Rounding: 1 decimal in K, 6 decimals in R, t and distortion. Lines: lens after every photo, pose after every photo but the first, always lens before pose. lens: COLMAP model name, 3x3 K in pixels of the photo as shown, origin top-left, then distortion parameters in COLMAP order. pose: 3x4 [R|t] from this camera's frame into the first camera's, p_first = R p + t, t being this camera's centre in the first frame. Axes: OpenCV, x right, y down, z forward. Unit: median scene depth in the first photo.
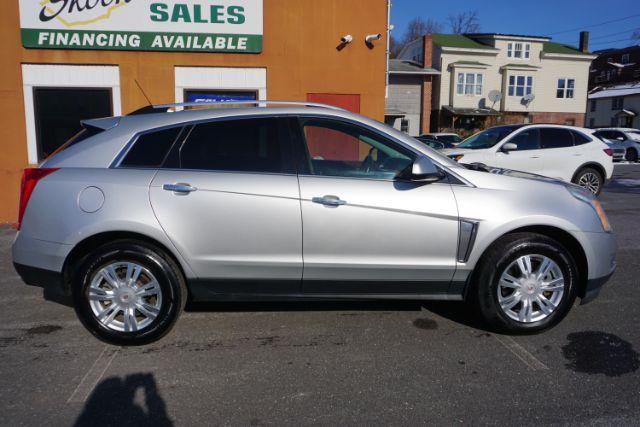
lens RADIAL K [[491.4, 0, 318.3], [0, 491.4, 214.2], [0, 0, 1]] dist [-0.020645, 0.009290]
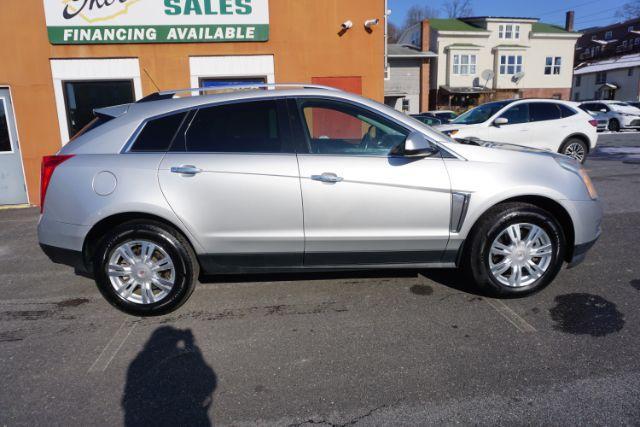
lens RADIAL K [[436.2, 0, 320.0], [0, 436.2, 213.5], [0, 0, 1]] dist [-0.043088, 0.036852]
pose [[0.999271, -0.027593, -0.026385, 0.014711], [0.029130, 0.997787, 0.059763, -0.003560], [0.024677, -0.060488, 0.997864, 0.031037]]
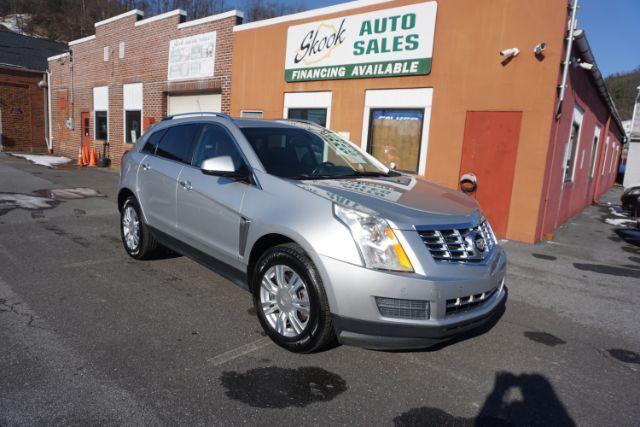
lens RADIAL K [[436.2, 0, 320.0], [0, 436.2, 213.5], [0, 0, 1]] dist [-0.043088, 0.036852]
pose [[0.647324, 0.162251, -0.744746, 0.576920], [-0.178800, 0.982141, 0.058559, -0.043133], [0.740947, 0.095253, 0.664774, 0.242514]]
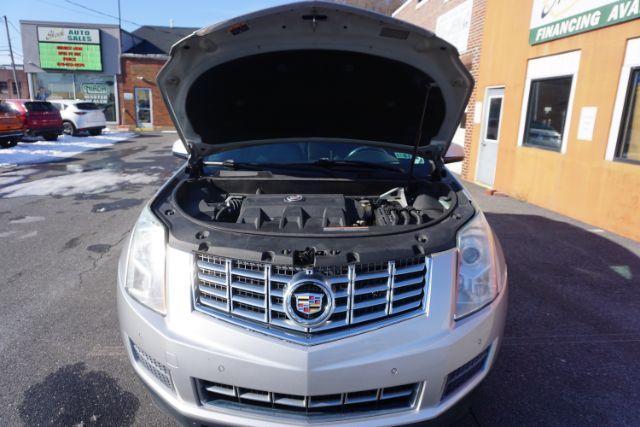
lens RADIAL K [[436.2, 0, 320.0], [0, 436.2, 213.5], [0, 0, 1]] dist [-0.043088, 0.036852]
pose [[-0.069014, 0.227518, -0.971325, 0.570534], [-0.186316, 0.953576, 0.236598, -0.117658], [0.980063, 0.197302, -0.023420, 0.661579]]
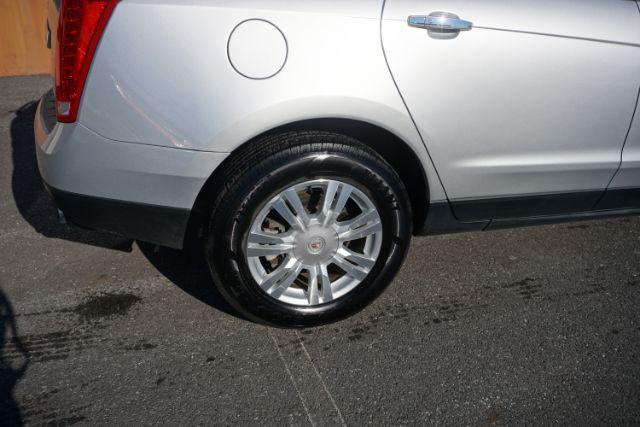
lens RADIAL K [[565.5, 0, 320.0], [0, 565.5, 213.5], [0, 0, 1]] dist [-0.006398, -0.005125]
pose [[0.972846, -0.071057, 0.220277, -0.261826], [0.008030, 0.961497, 0.274698, -0.013433], [-0.231315, -0.265470, 0.935959, 0.227521]]
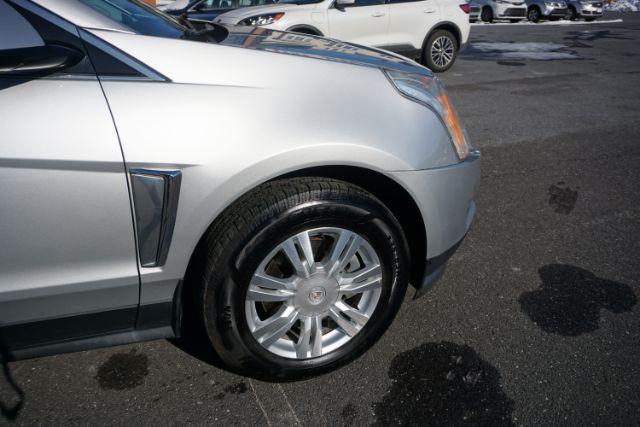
lens RADIAL K [[528.6, 0, 314.8], [0, 528.6, 221.8], [0, 0, 1]] dist [-0.008816, 0.002931]
pose [[0.962132, -0.106299, 0.251004, 0.163453], [0.041661, 0.967355, 0.249977, -0.024320], [-0.269382, -0.230053, 0.935152, 0.281271]]
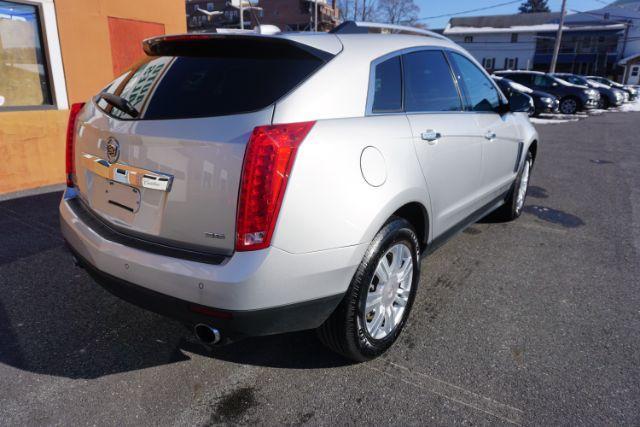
lens RADIAL K [[436.2, 0, 320.0], [0, 436.2, 213.5], [0, 0, 1]] dist [-0.043088, 0.036852]
pose [[0.632965, -0.230094, 0.739197, -0.467002], [0.113018, 0.972046, 0.205798, -0.047735], [-0.765887, -0.046721, 0.641276, 0.335839]]
